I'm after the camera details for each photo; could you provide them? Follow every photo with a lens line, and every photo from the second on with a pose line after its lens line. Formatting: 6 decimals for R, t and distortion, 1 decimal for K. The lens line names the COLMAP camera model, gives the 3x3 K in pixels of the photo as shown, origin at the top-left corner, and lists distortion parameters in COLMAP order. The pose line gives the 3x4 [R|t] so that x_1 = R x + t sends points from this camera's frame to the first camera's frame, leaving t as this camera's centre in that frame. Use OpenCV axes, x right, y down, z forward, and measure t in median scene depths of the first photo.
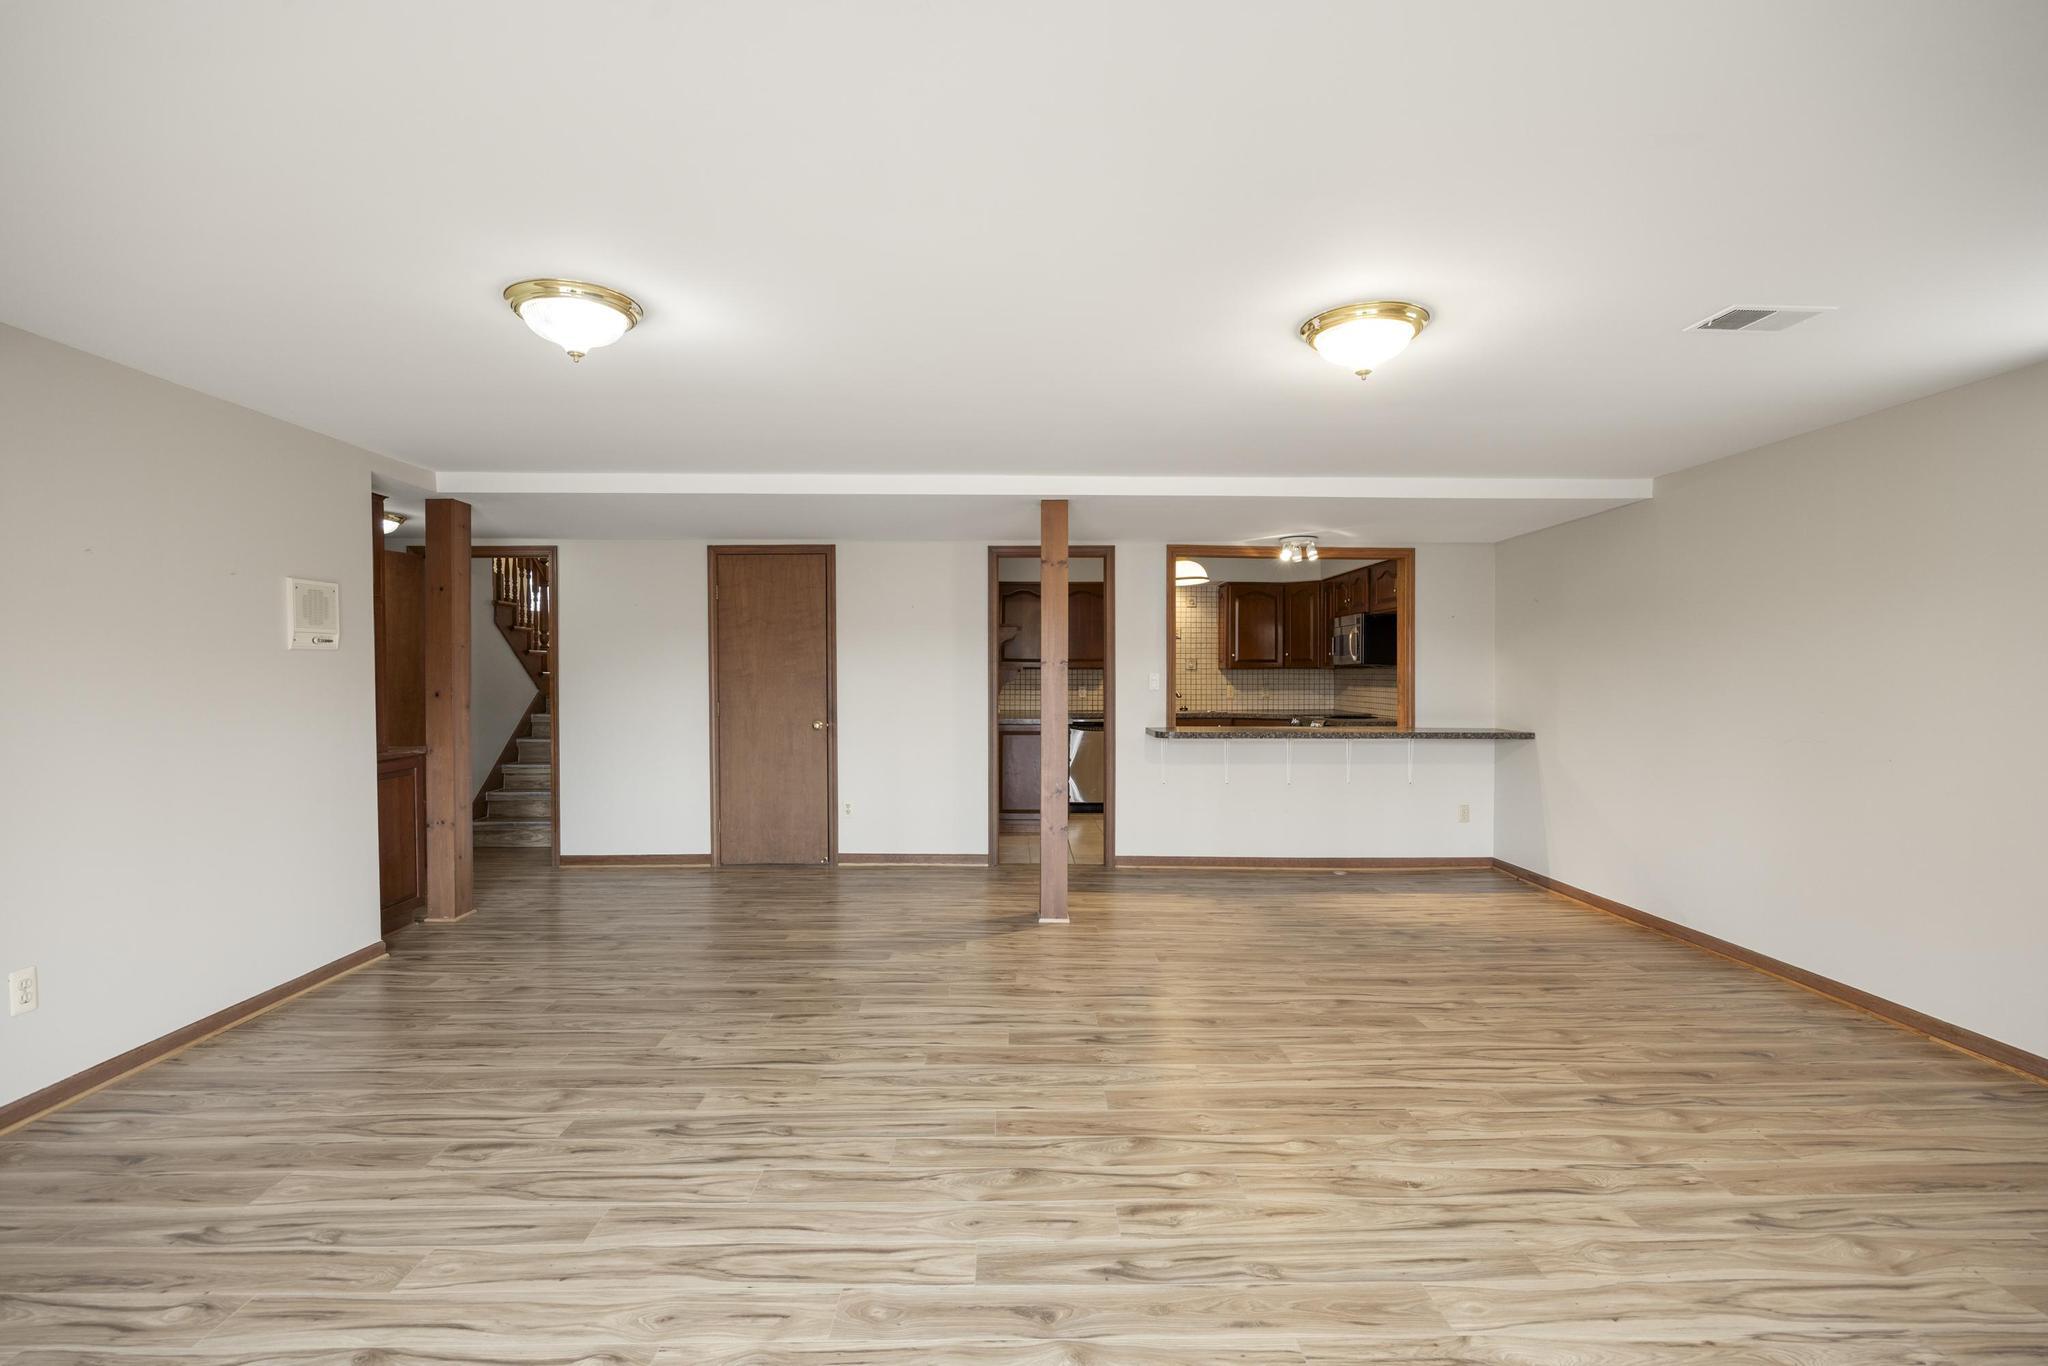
lens RADIAL K [[926.1, 0, 1014.9], [0, 926.1, 692.8], [0, 0, 1]] dist [-0.009509, 0.000240]
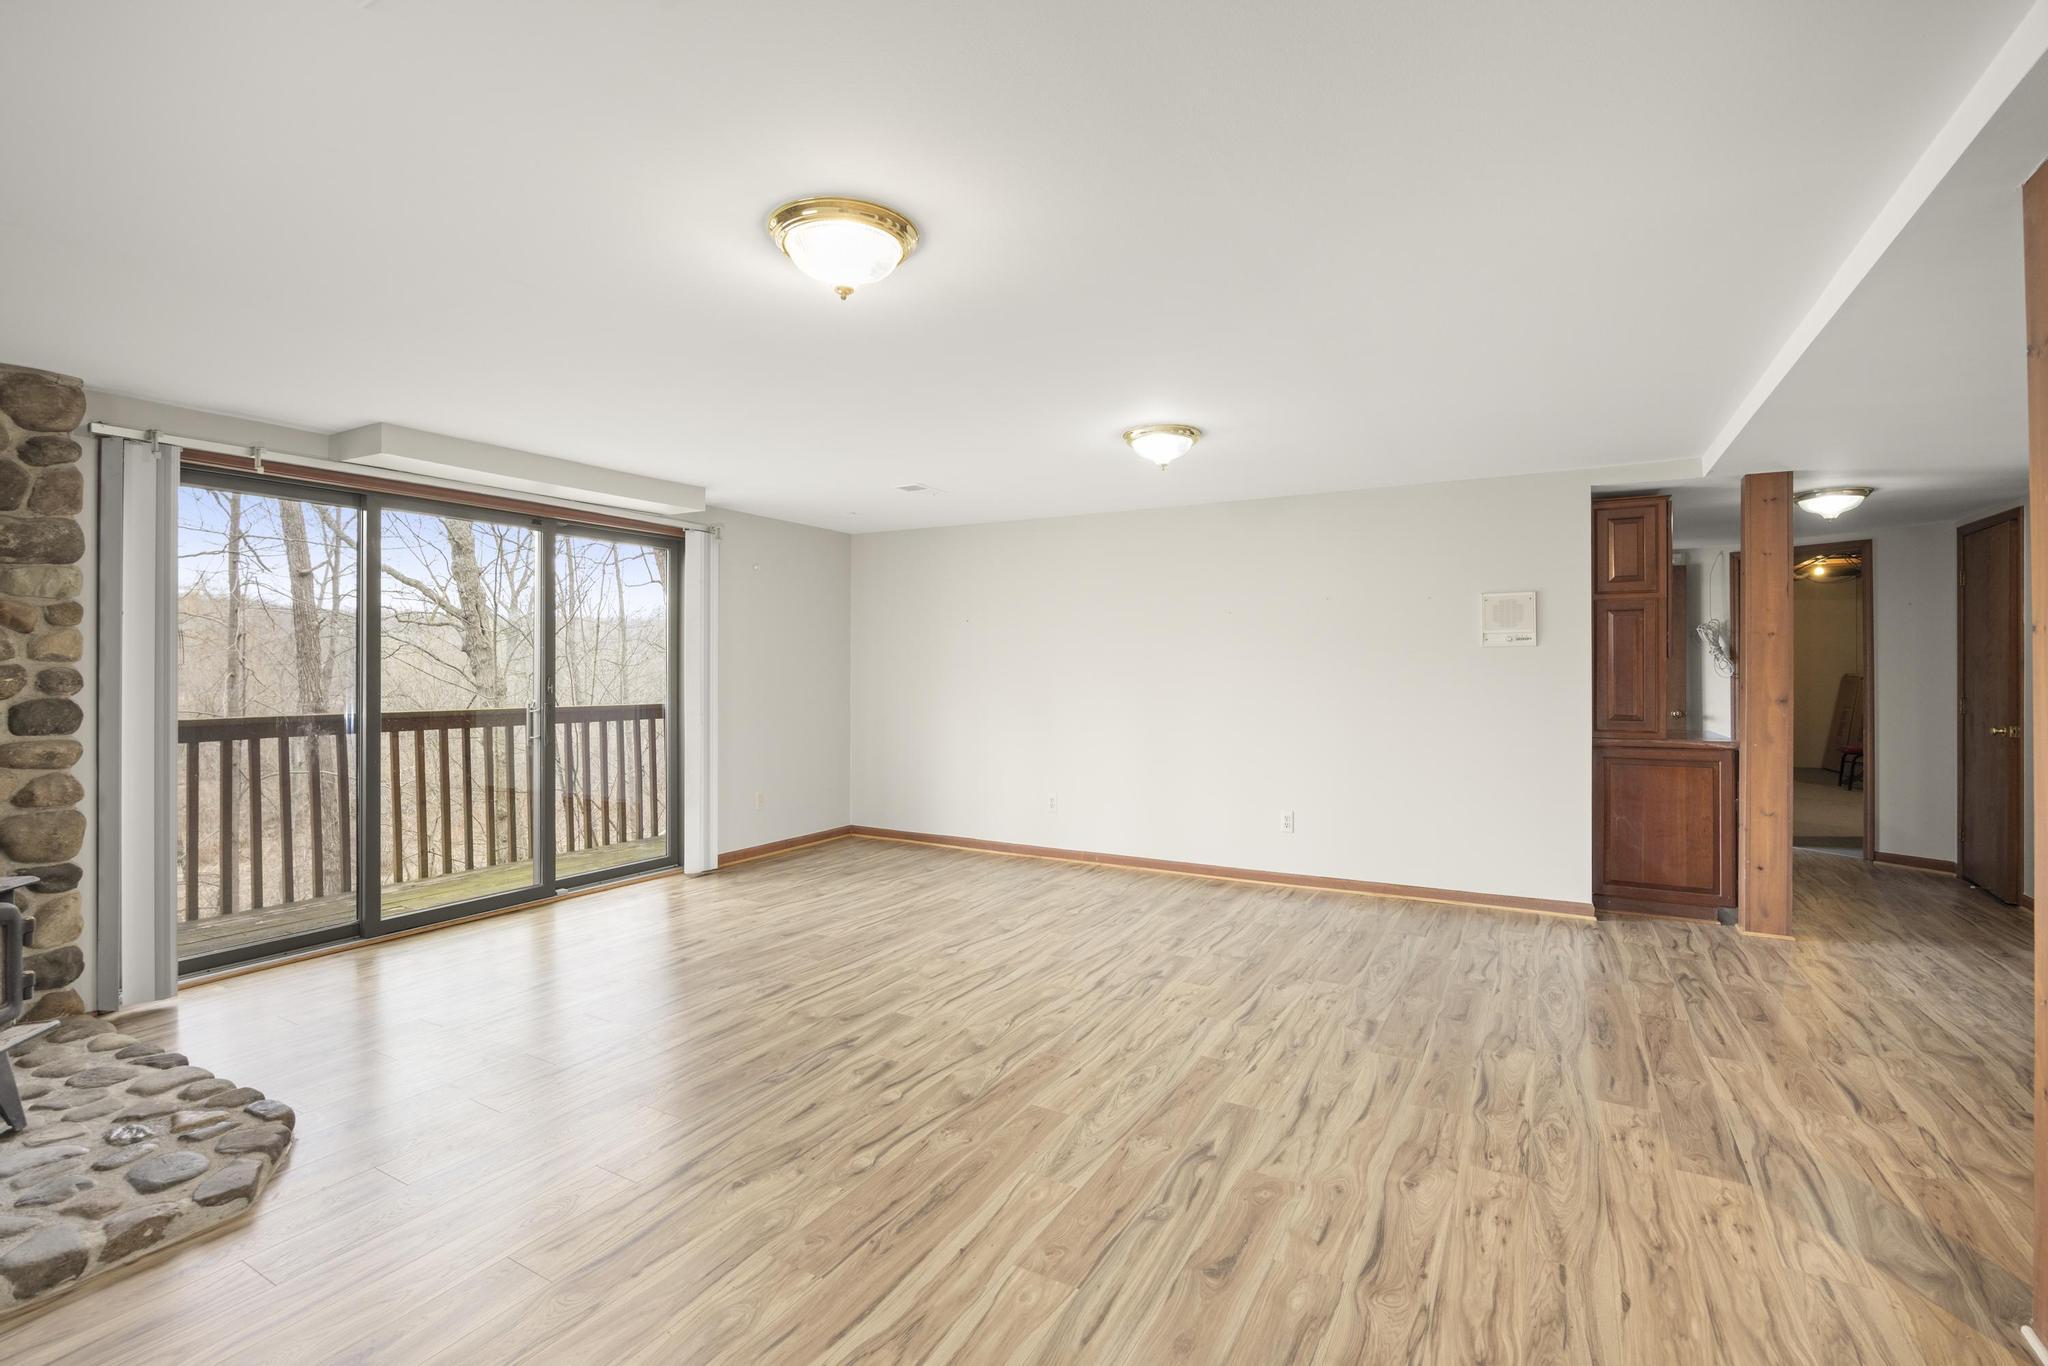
lens RADIAL K [[926.1, 0, 1025.3], [0, 926.1, 676.5], [0, 0, 1]] dist [-0.009509, 0.000240]
pose [[-0.506475, 0.005758, -0.862235, 1.034710], [-0.016804, 0.999722, 0.016546, -0.021537], [0.862091, 0.022869, -0.506237, 1.615018]]
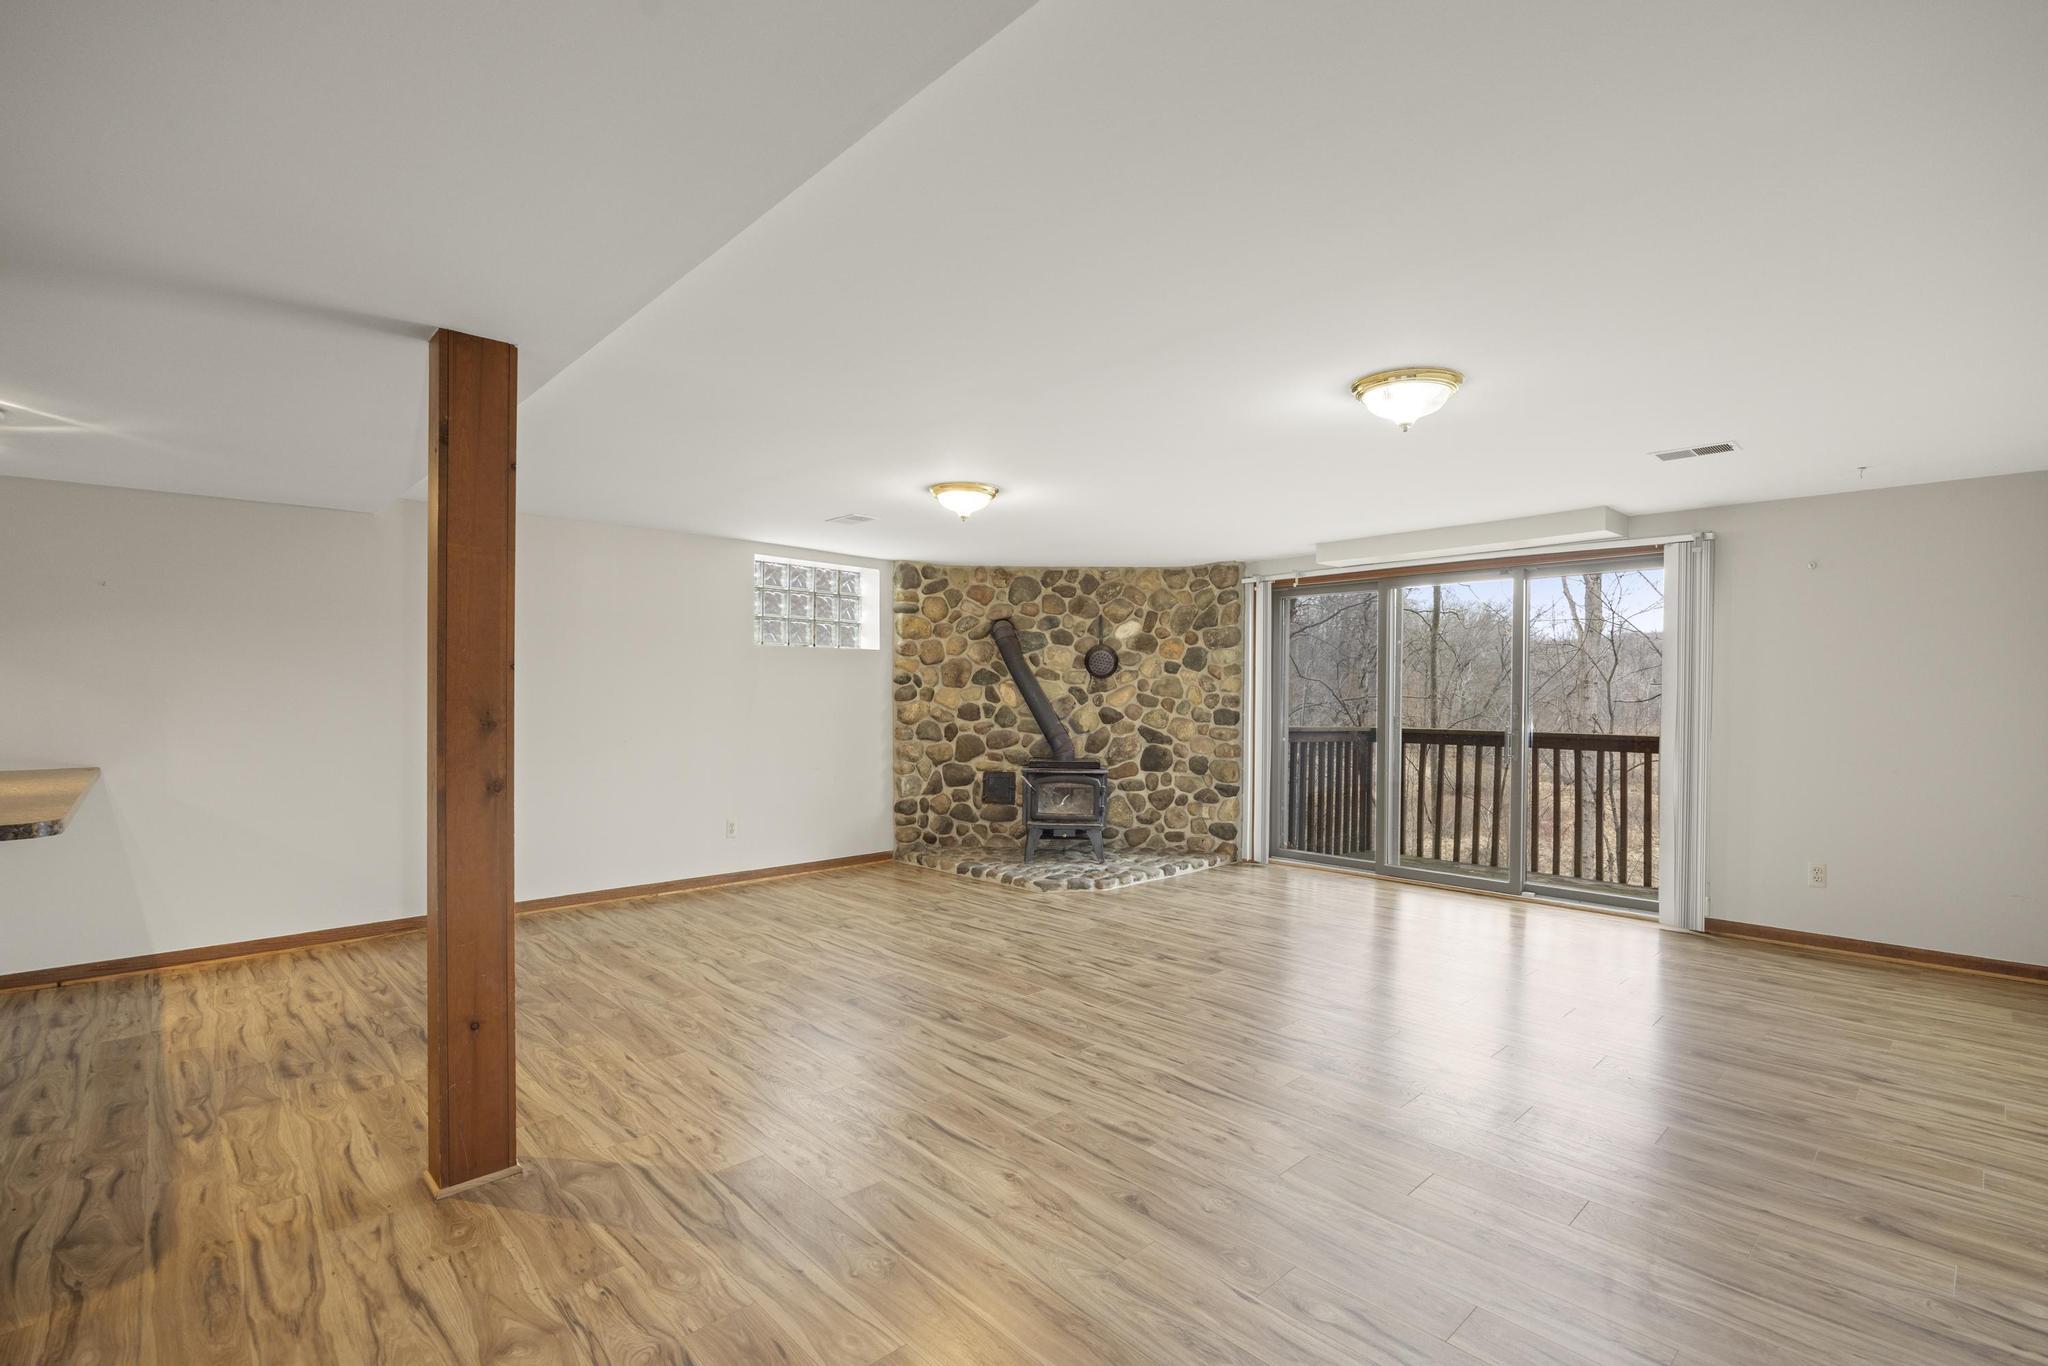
lens RADIAL K [[926.1, 0, 1022.2], [0, 926.1, 695.4], [0, 0, 1]] dist [-0.009509, 0.000240]
pose [[-0.675892, -0.007793, 0.736959, -1.033374], [0.007665, 0.999816, 0.017602, -0.044366], [-0.736961, 0.017545, -0.675708, 2.193633]]
